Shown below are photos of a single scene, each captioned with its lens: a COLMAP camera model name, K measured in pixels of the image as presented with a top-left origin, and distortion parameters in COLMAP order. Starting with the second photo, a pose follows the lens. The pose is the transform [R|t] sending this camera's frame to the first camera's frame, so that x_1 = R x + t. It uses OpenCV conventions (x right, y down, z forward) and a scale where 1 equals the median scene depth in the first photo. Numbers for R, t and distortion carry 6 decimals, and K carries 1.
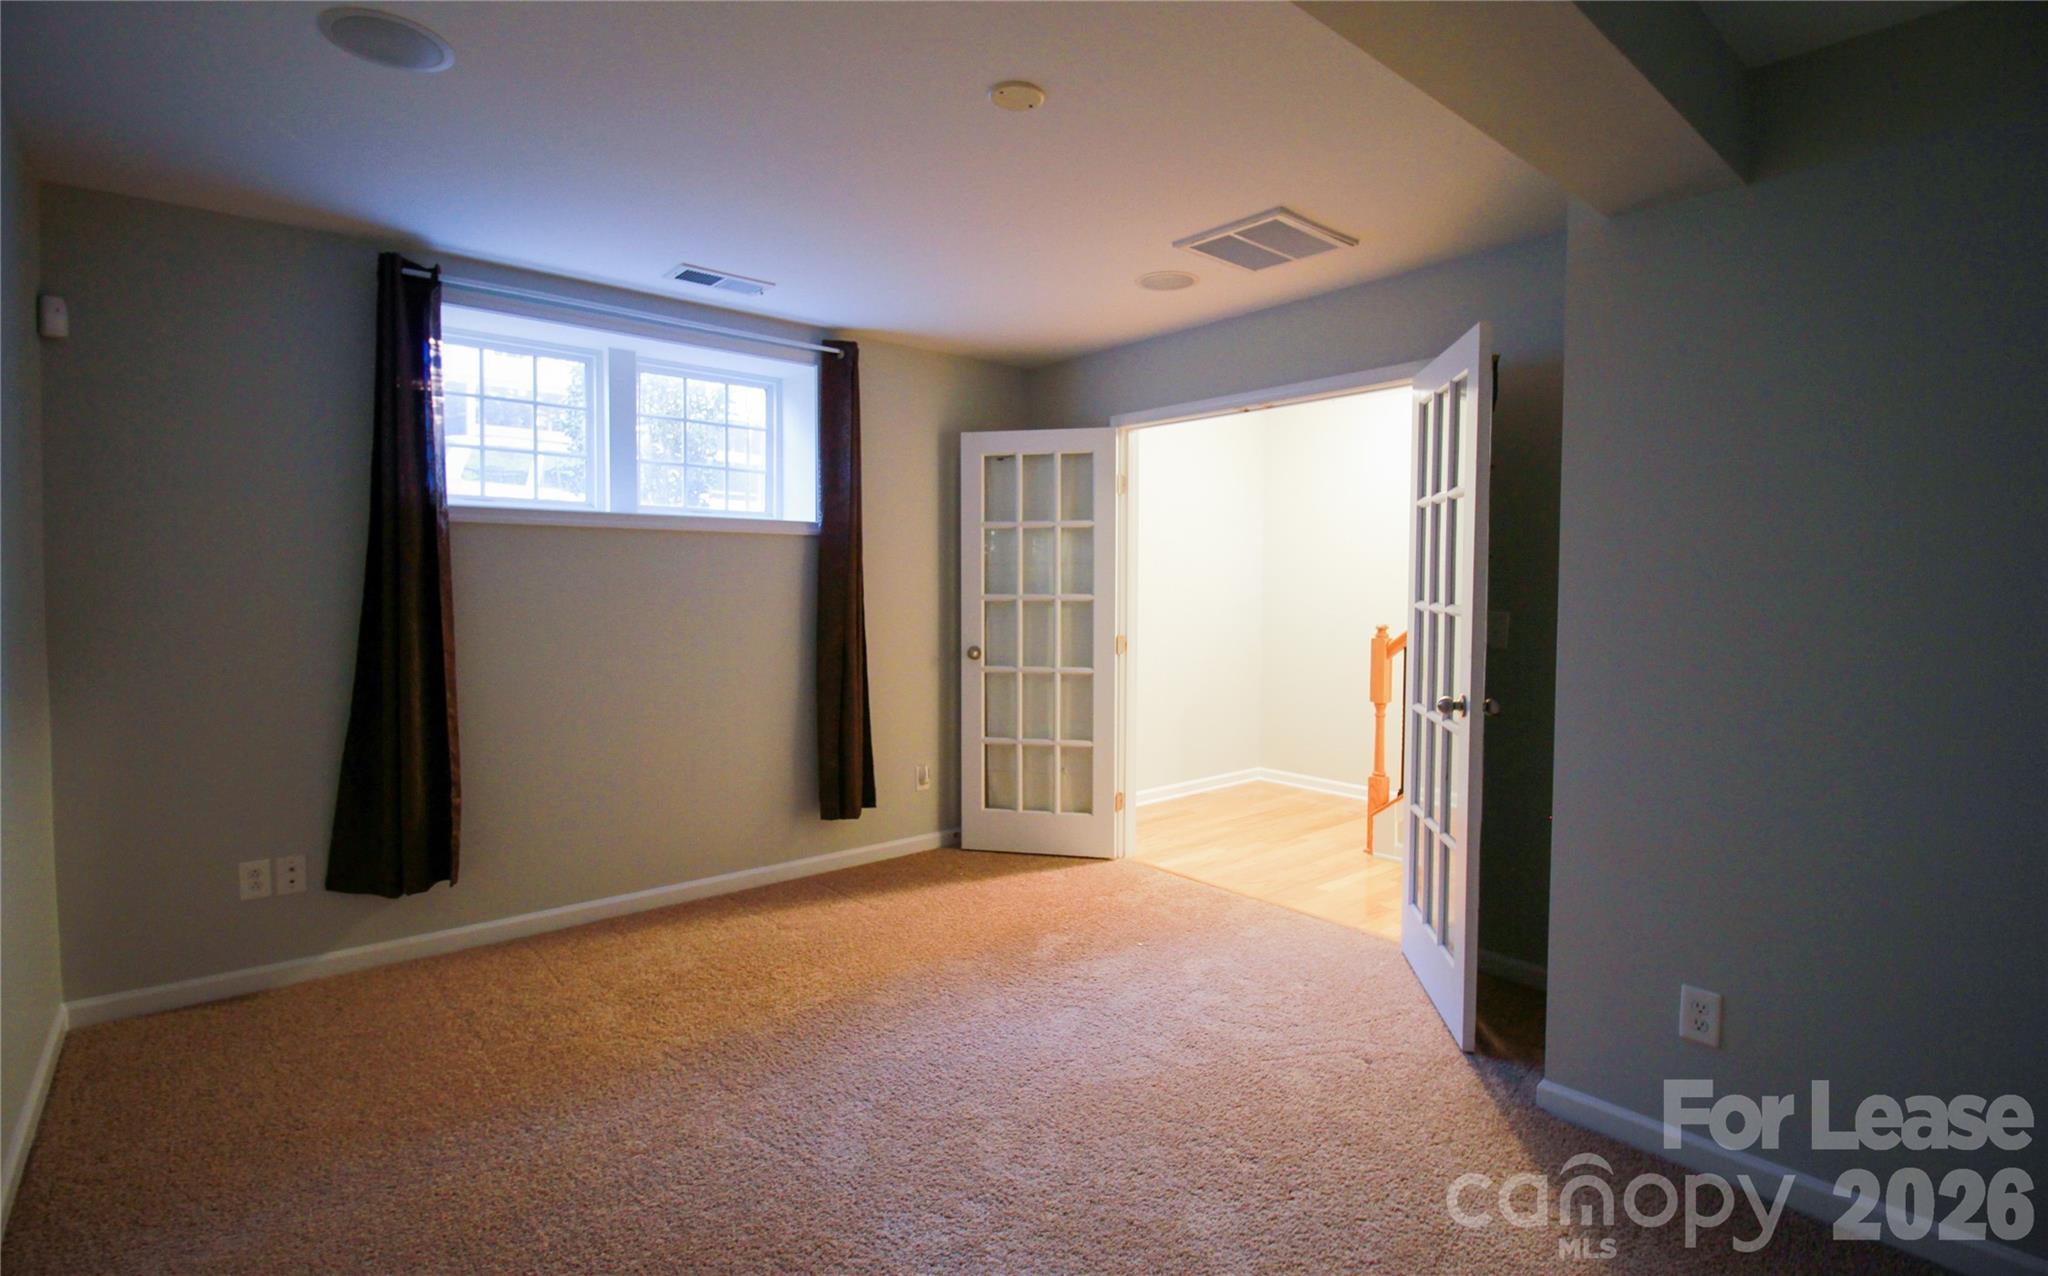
lens RADIAL K [[960.6, 0, 1023.6], [0, 960.6, 670.2], [0, 0, 1]] dist [-0.000621, -0.013236]
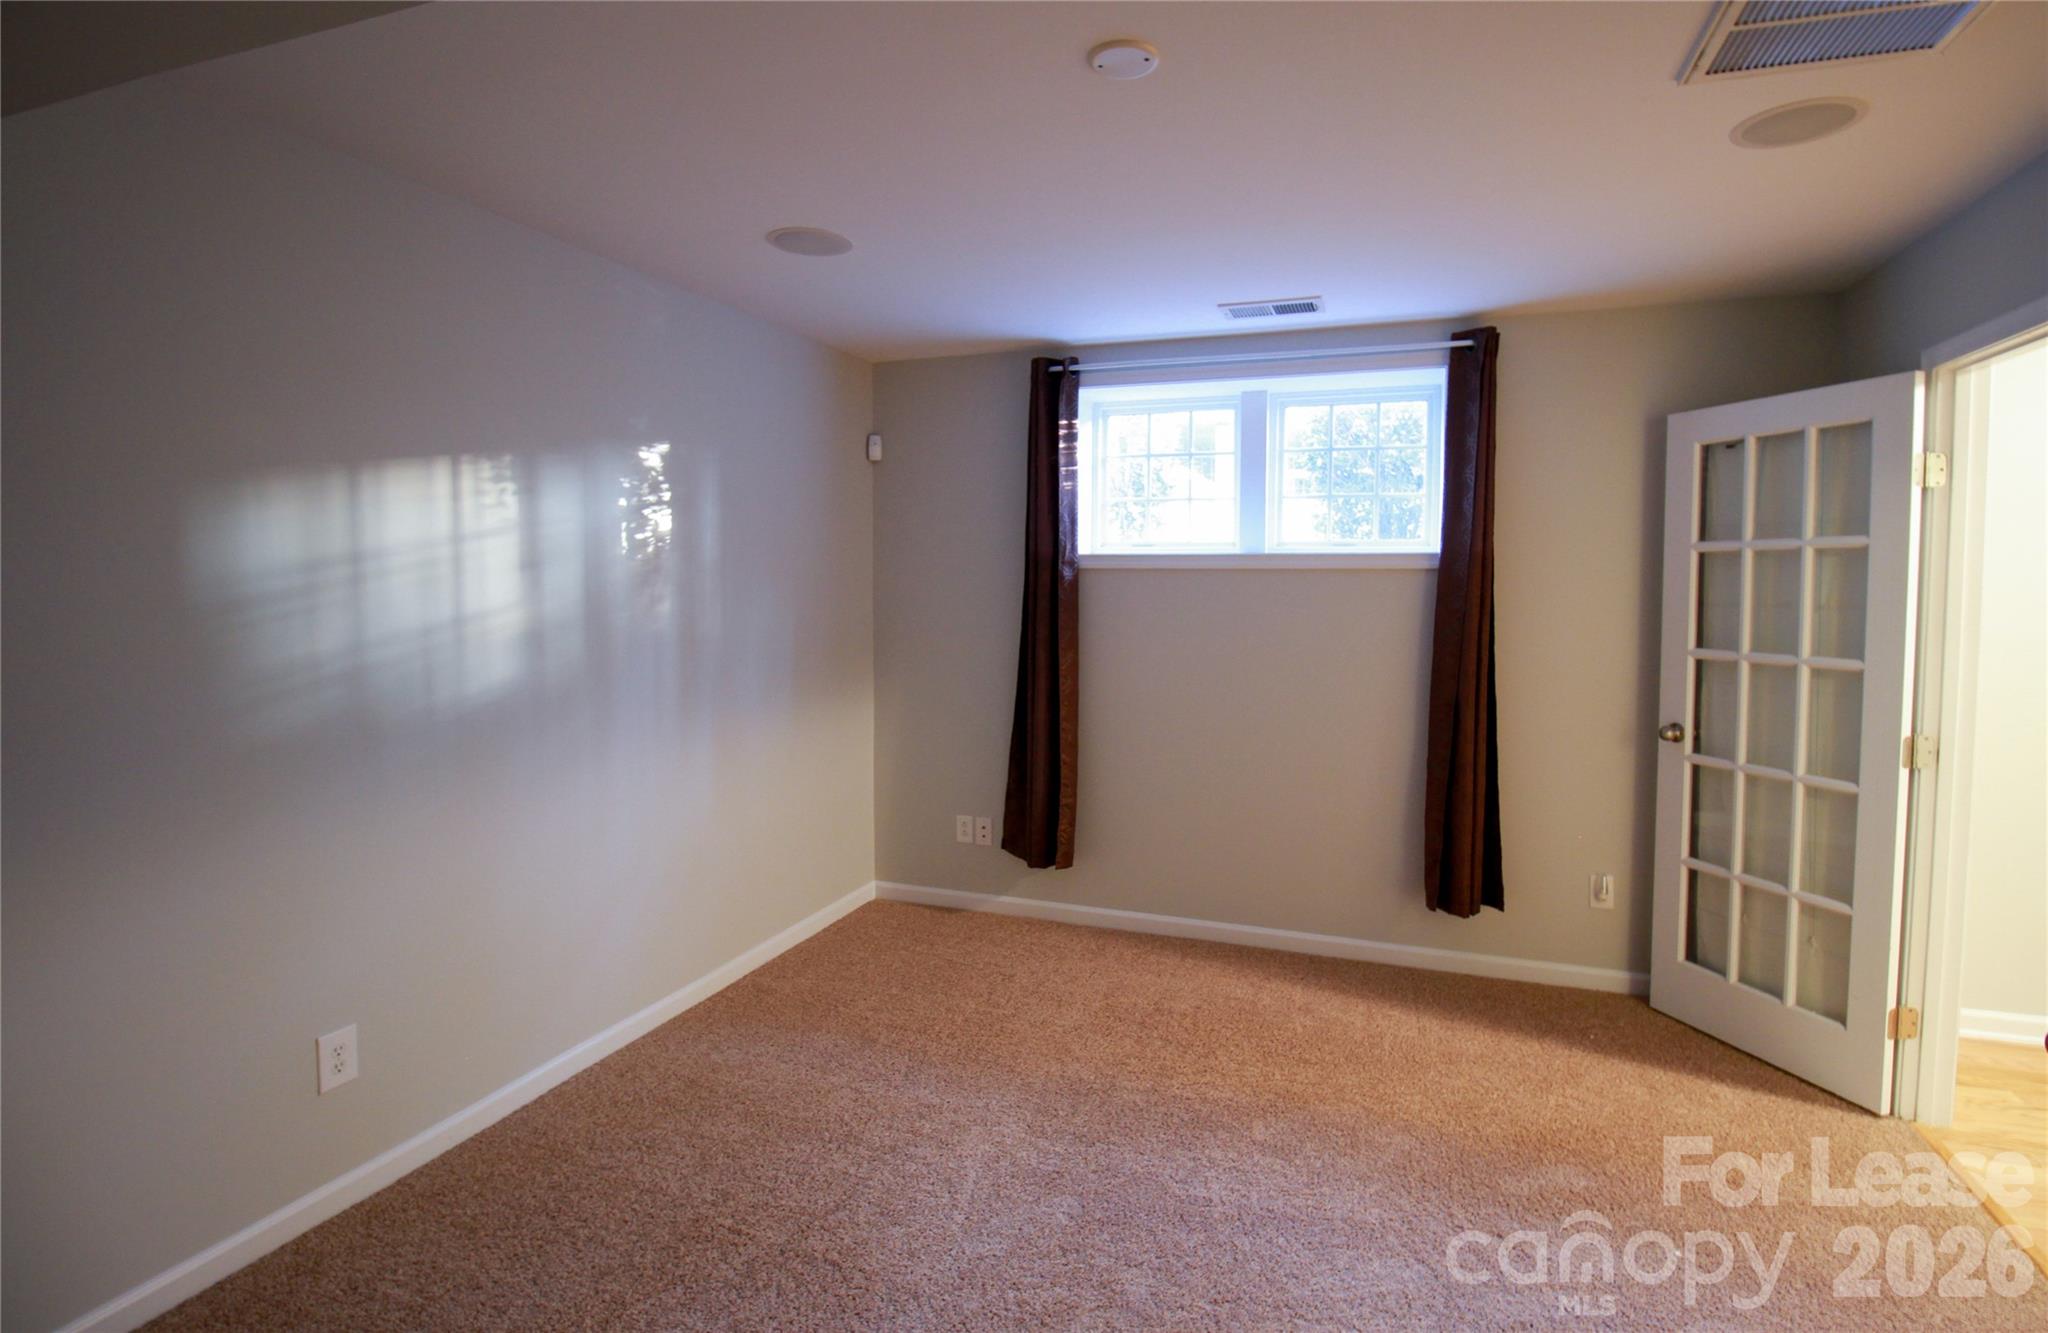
lens RADIAL K [[962.6, 0, 1035.8], [0, 962.6, 674.8], [0, 0, 1]] dist [0.001170, -0.012181]
pose [[0.503677, 0.078679, -0.860302, 0.333134], [-0.081075, 0.995754, 0.043601, -0.056579], [0.860079, 0.047789, 0.507917, 0.275590]]
